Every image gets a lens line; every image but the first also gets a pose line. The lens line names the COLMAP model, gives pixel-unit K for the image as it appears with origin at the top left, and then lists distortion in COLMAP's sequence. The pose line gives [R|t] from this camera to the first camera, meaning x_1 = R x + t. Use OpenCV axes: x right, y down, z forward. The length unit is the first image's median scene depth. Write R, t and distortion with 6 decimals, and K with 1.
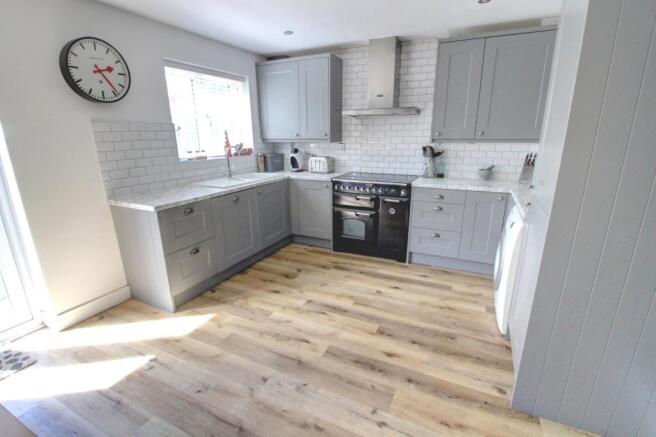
lens RADIAL K [[305.0, 0, 327.7], [0, 305.0, 218.2], [0, 0, 1]] dist [-0.015922, -0.000636]
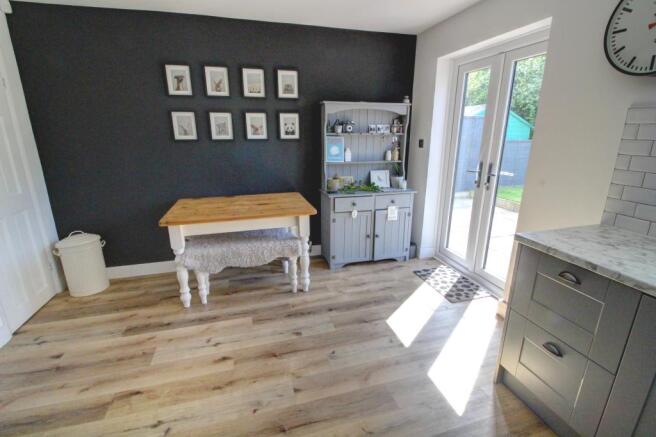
lens RADIAL K [[305.0, 0, 328.1], [0, 305.0, 217.8], [0, 0, 1]] dist [-0.015922, -0.000636]
pose [[-0.750098, 0.188755, -0.633818, 0.212338], [-0.172028, 0.869719, 0.462596, -0.378760], [0.638561, 0.456027, -0.619903, 1.374434]]
